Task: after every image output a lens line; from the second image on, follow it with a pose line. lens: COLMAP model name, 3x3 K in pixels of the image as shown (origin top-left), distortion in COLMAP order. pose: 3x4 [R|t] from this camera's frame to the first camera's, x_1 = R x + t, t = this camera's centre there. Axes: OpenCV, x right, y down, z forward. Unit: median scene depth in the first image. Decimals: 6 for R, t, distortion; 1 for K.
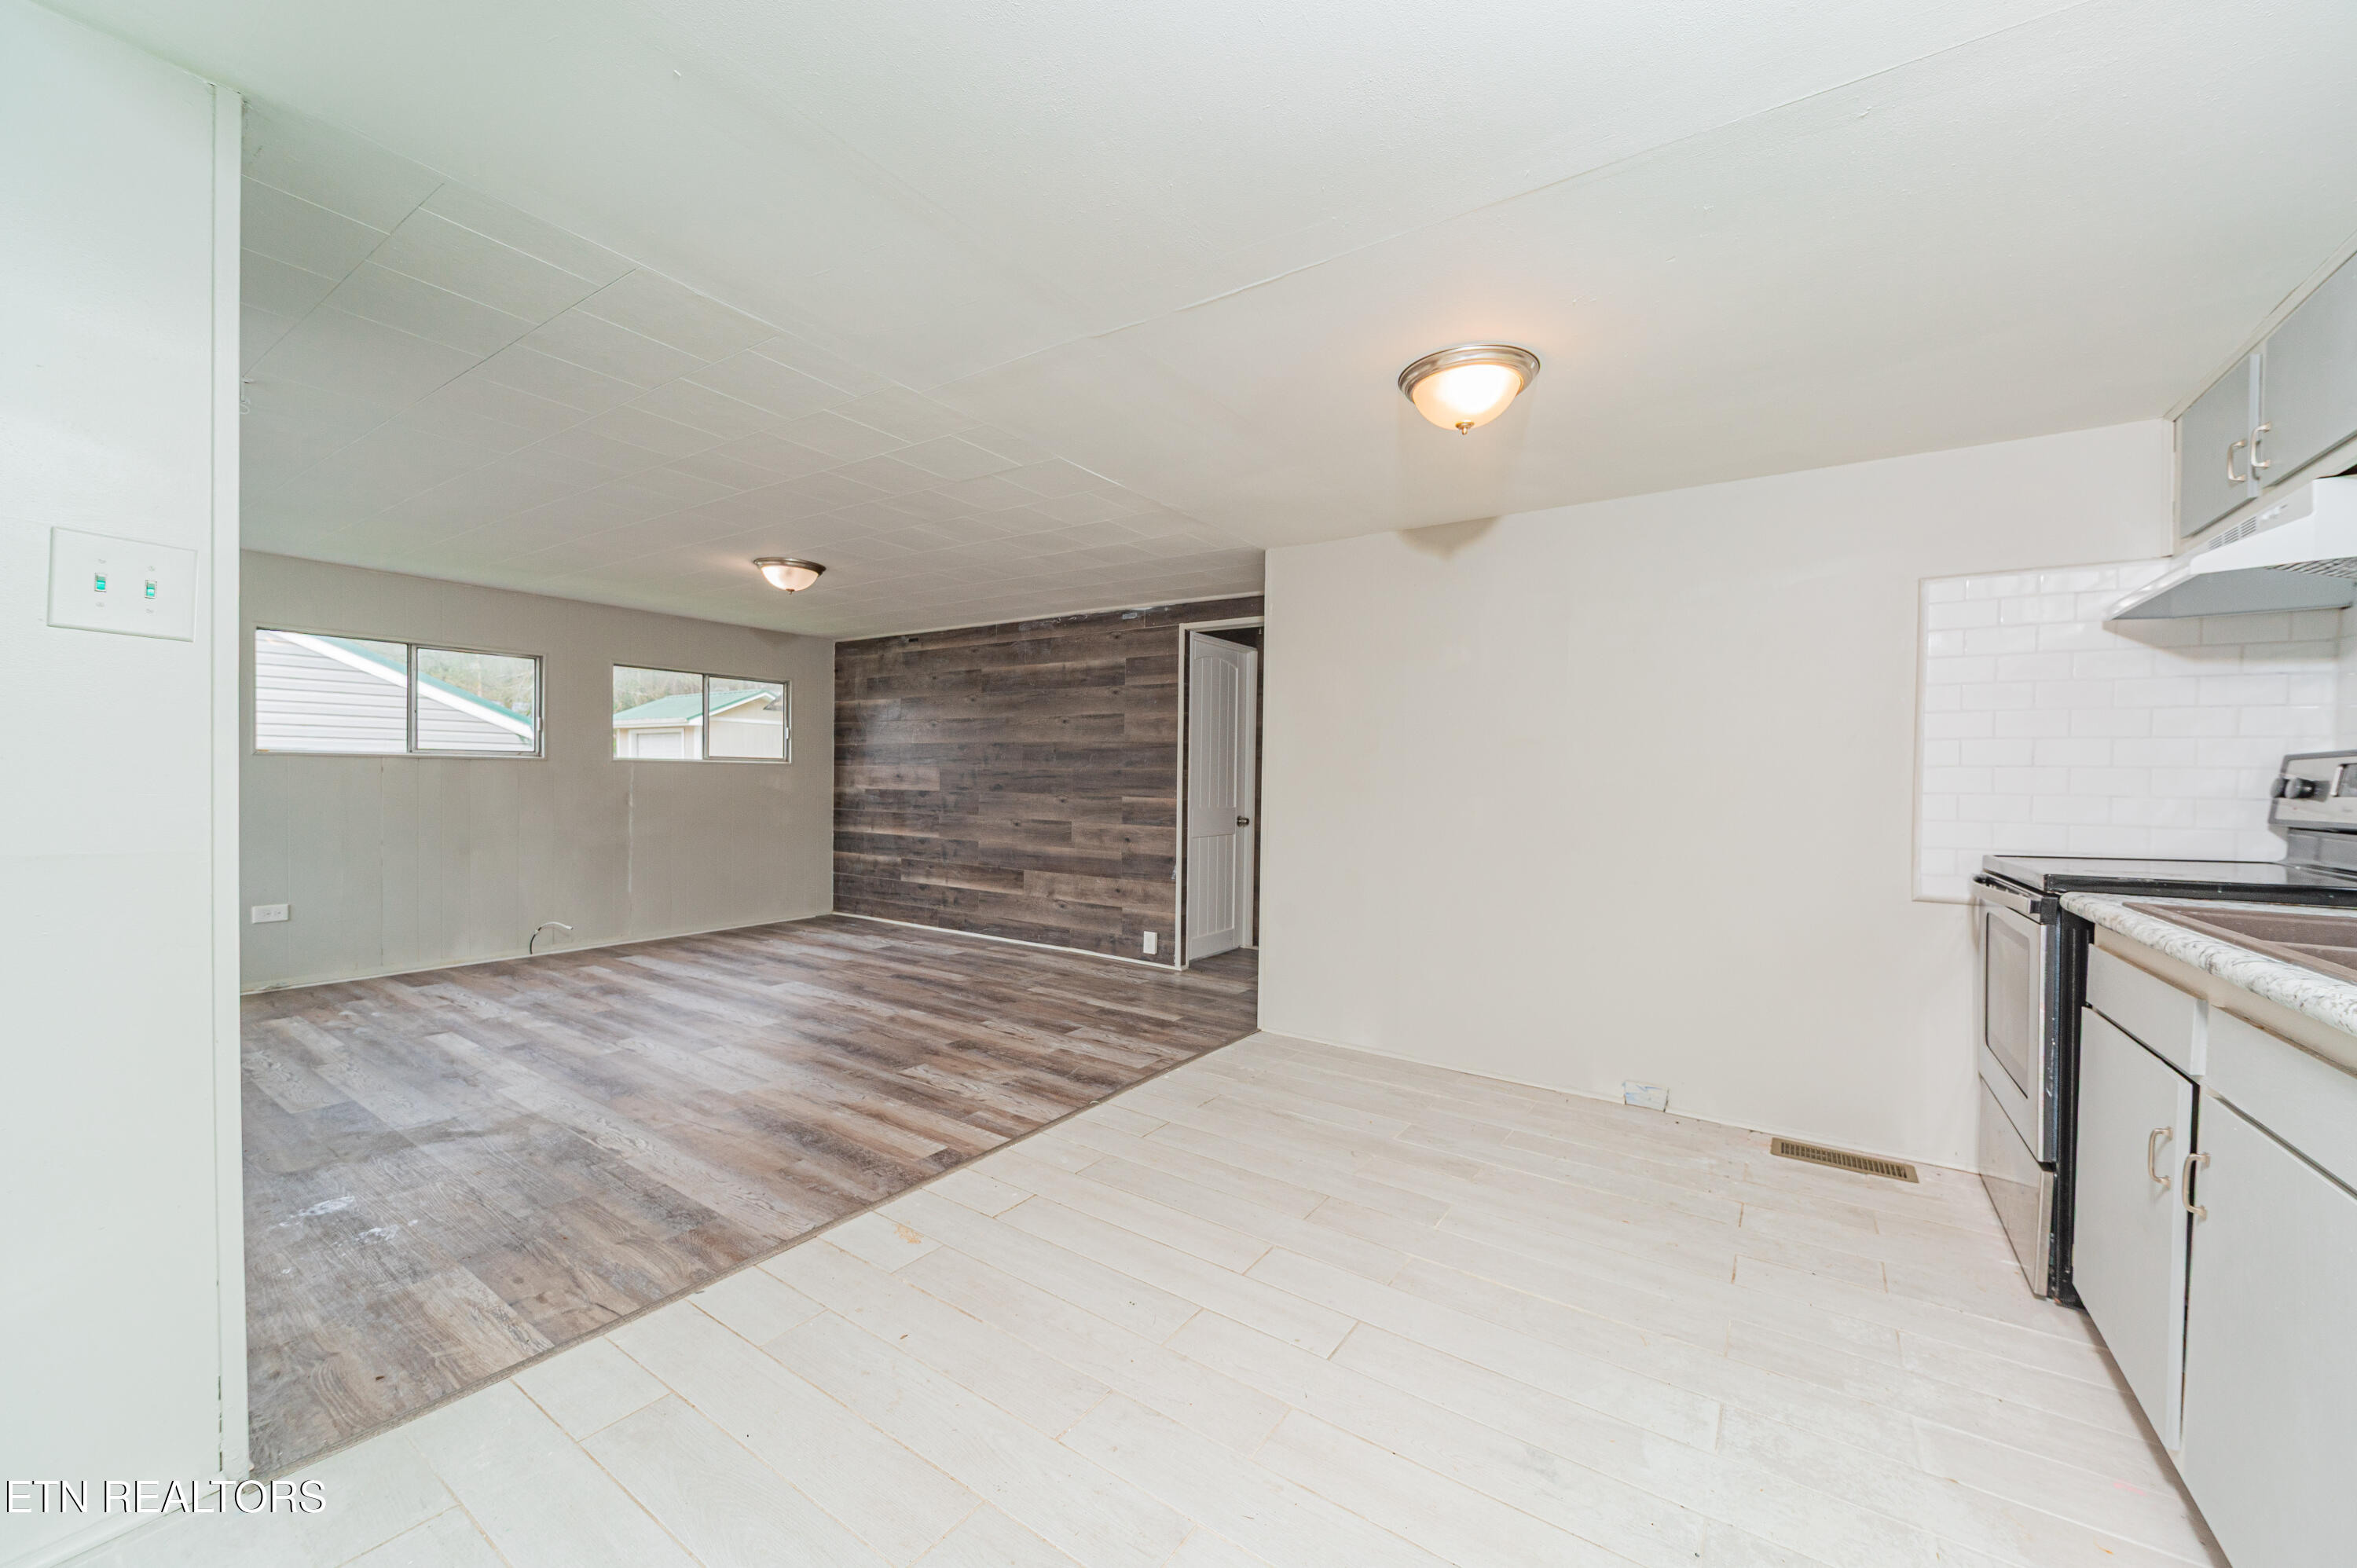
lens RADIAL K [[897.2, 0, 1176.8], [0, 897.2, 788.9], [0, 0, 1]] dist [0.000374, -0.000104]
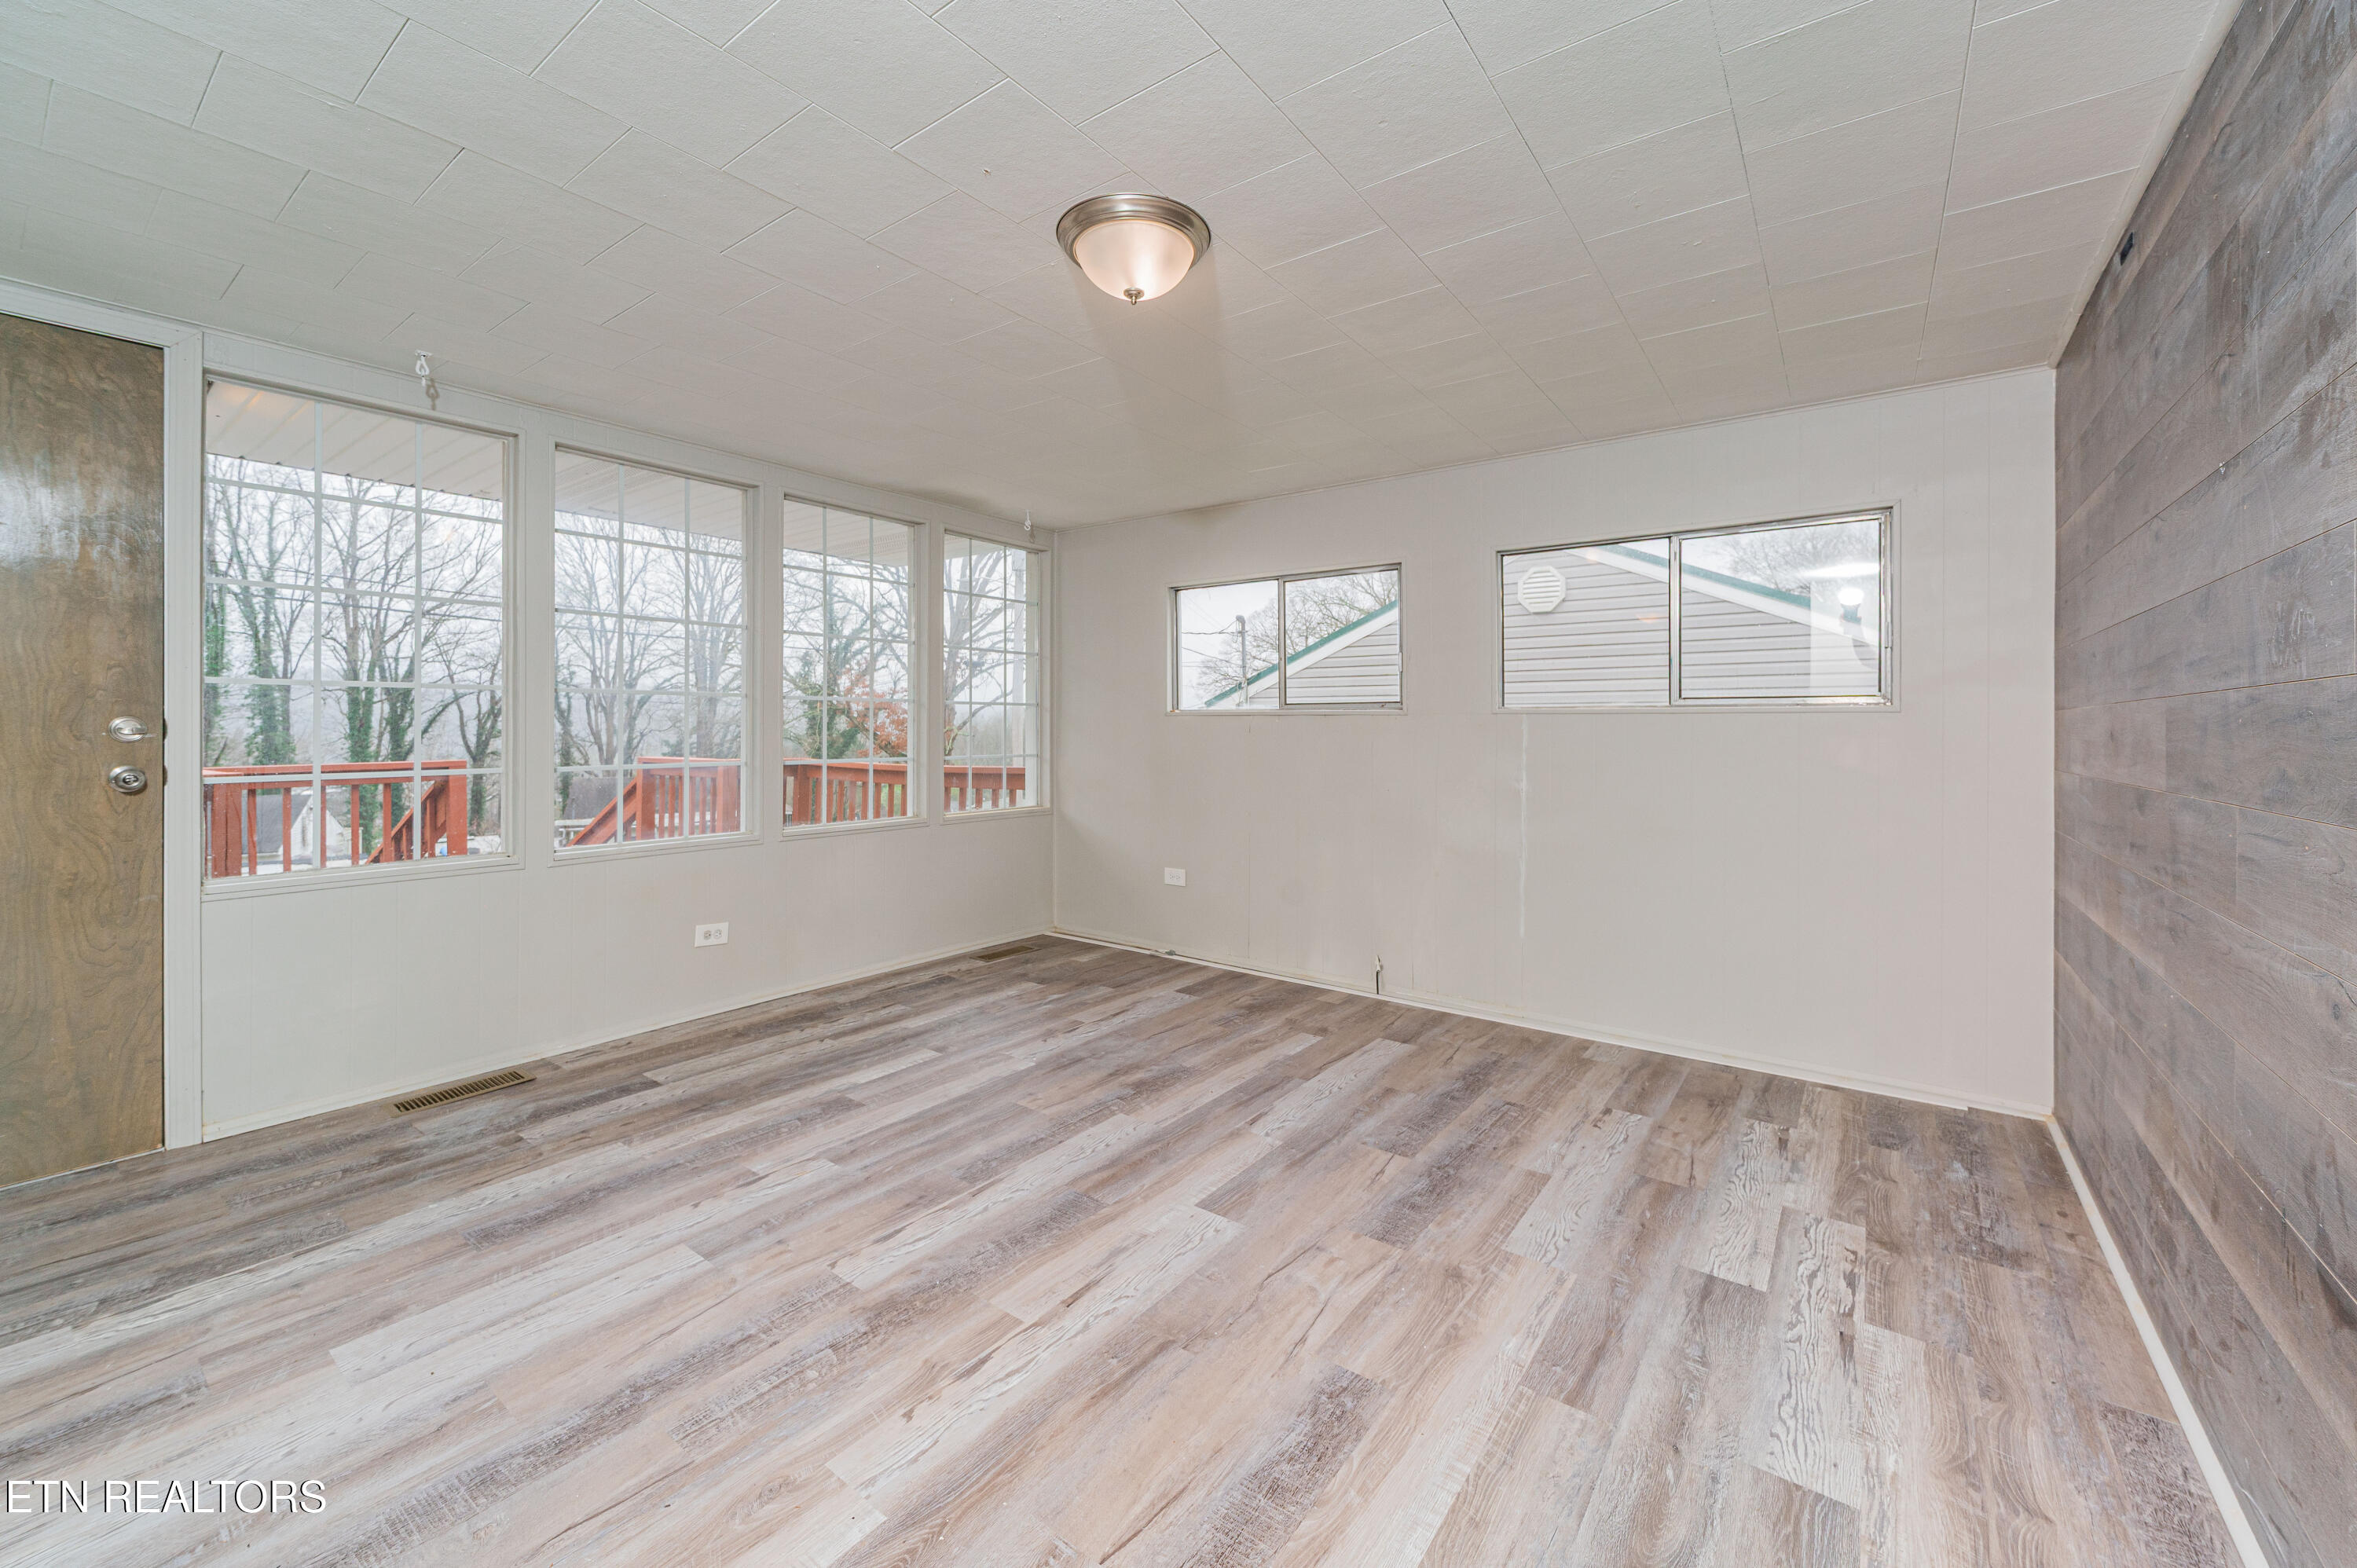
lens RADIAL K [[917.6, 0, 1177.6], [0, 917.6, 726.8], [0, 0, 1]] dist [0.000869, 0.000039]
pose [[-0.043772, -0.017624, -0.998886, 0.007293], [-0.020791, 0.999644, -0.016727, -0.009566], [0.998825, 0.020035, -0.044123, 0.848851]]
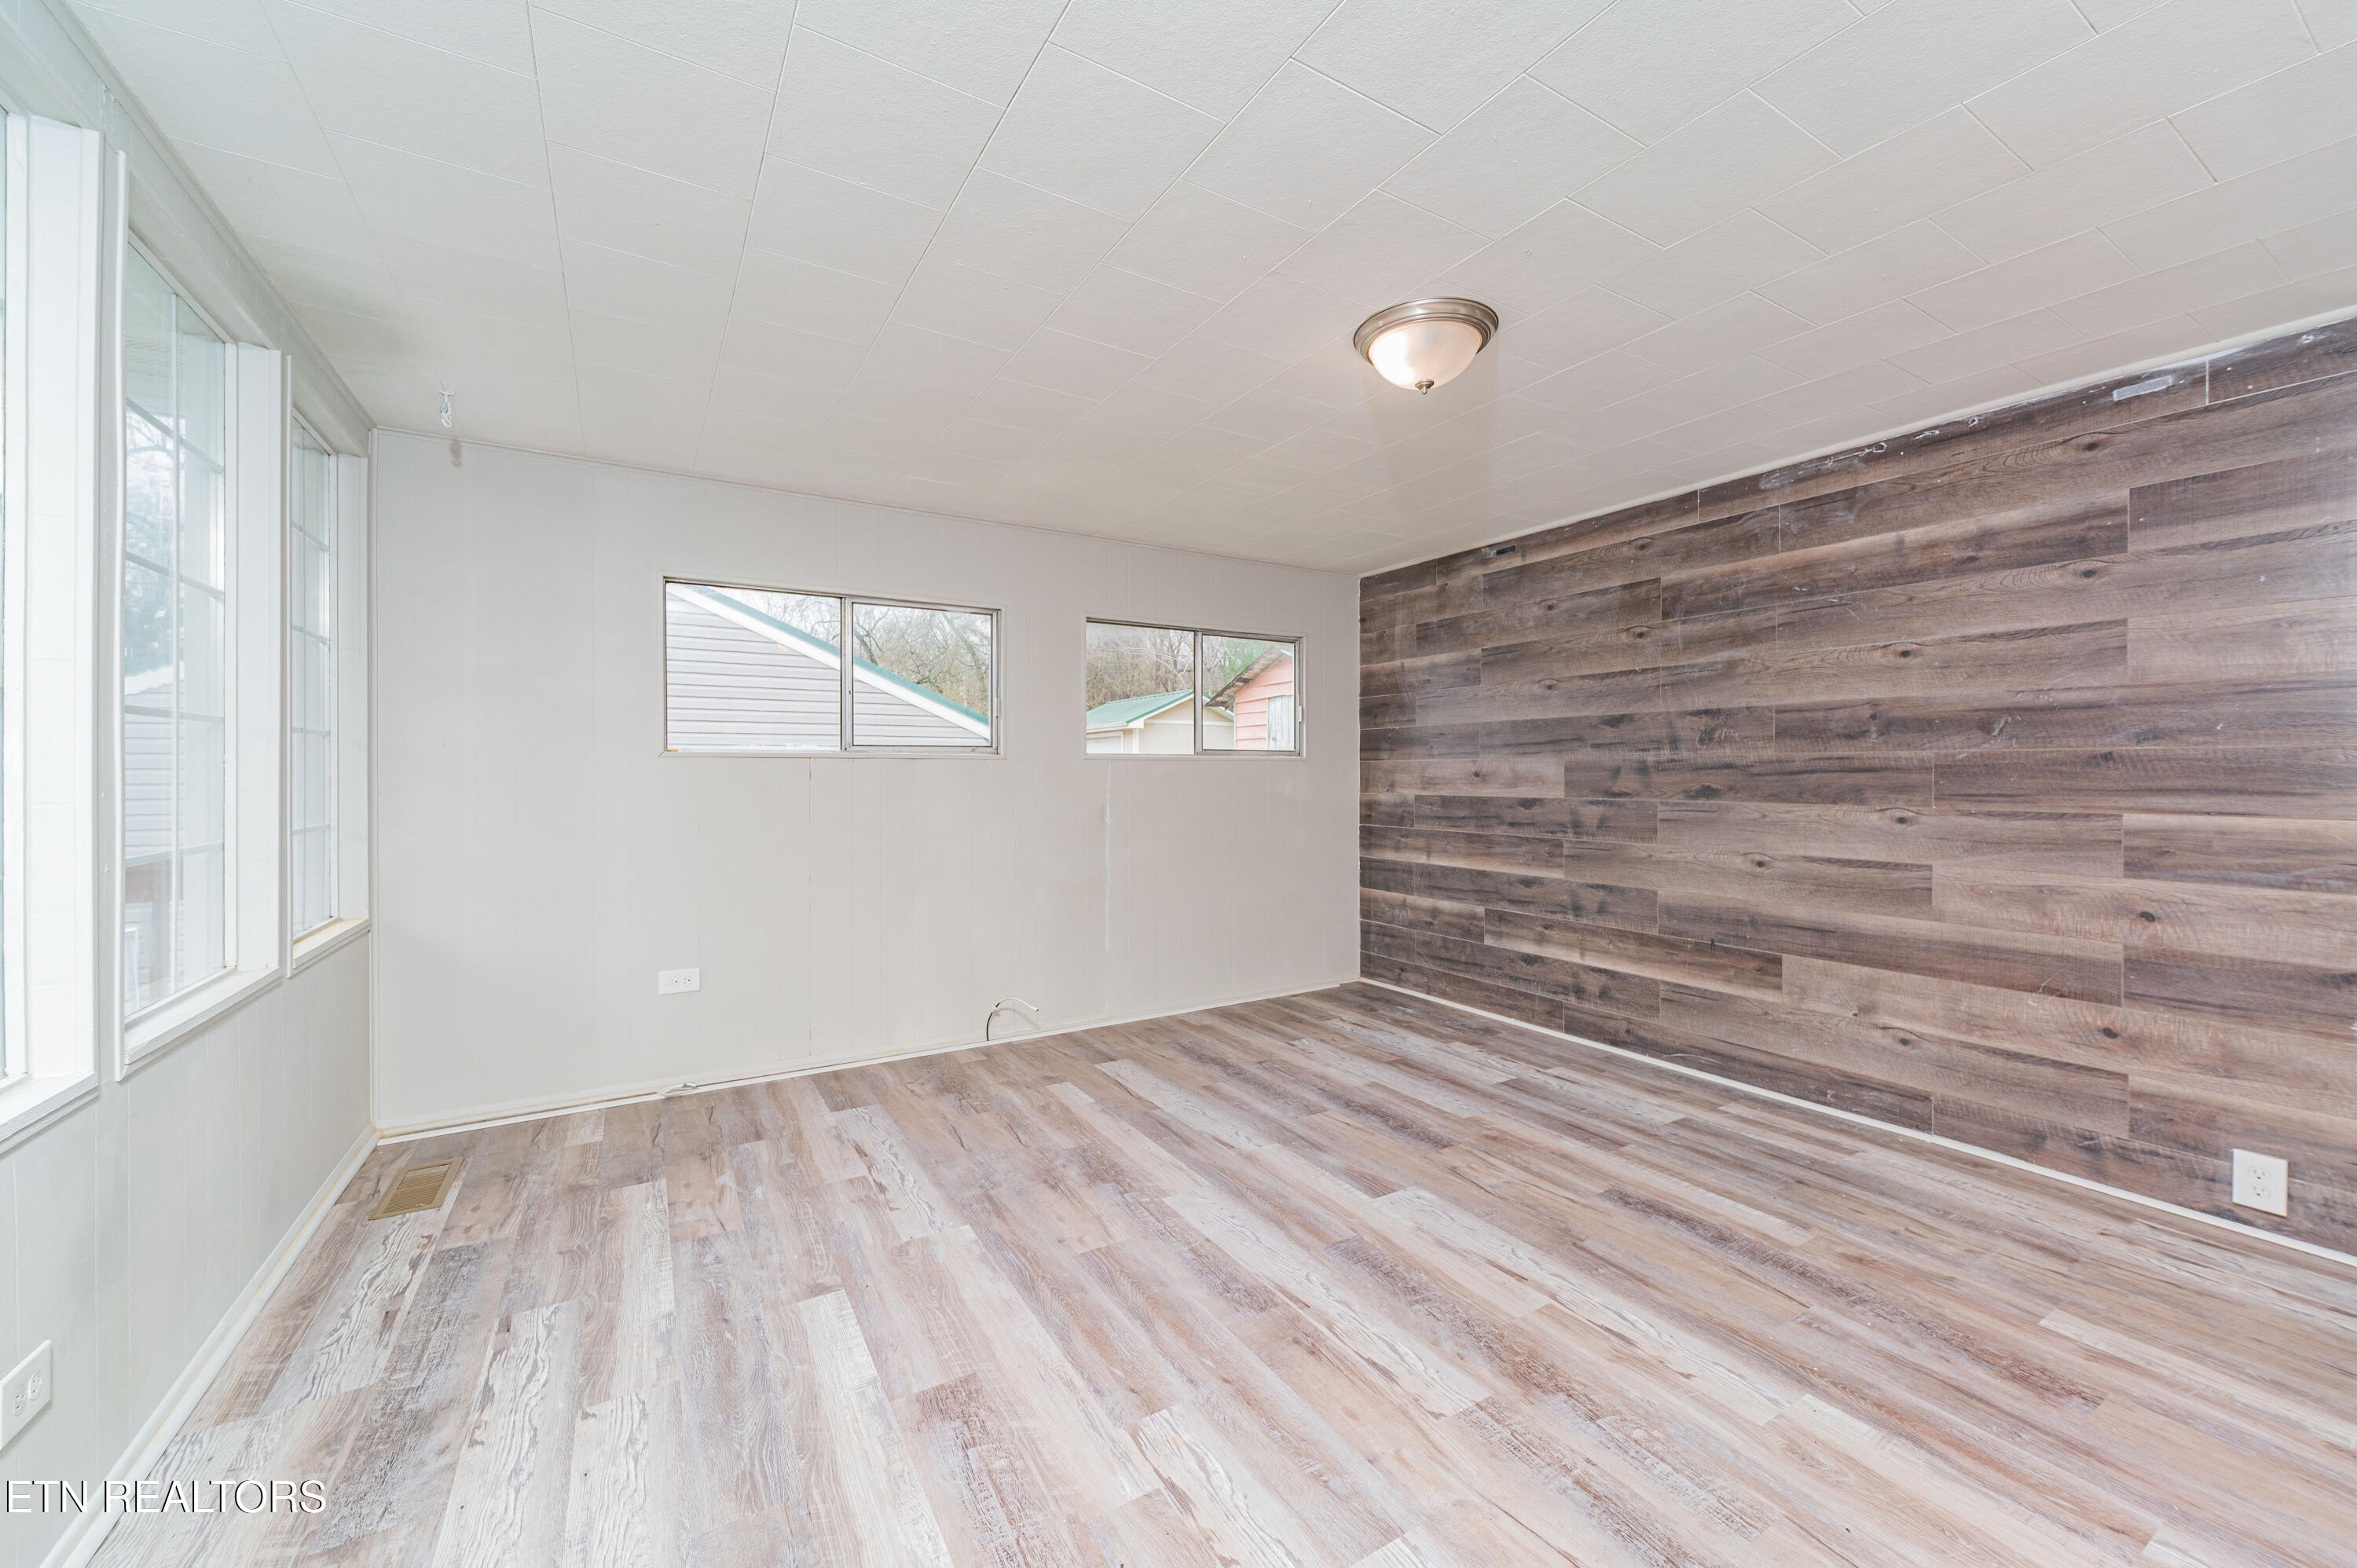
lens RADIAL K [[906.0, 0, 1179.9], [0, 906.0, 775.9], [0, 0, 1]] dist [0.000572, -0.000229]
pose [[0.909162, -0.014779, -0.416180, -0.286058], [0.009217, 0.999839, -0.015372, -0.006822], [0.416341, 0.010140, 0.909152, 0.417135]]
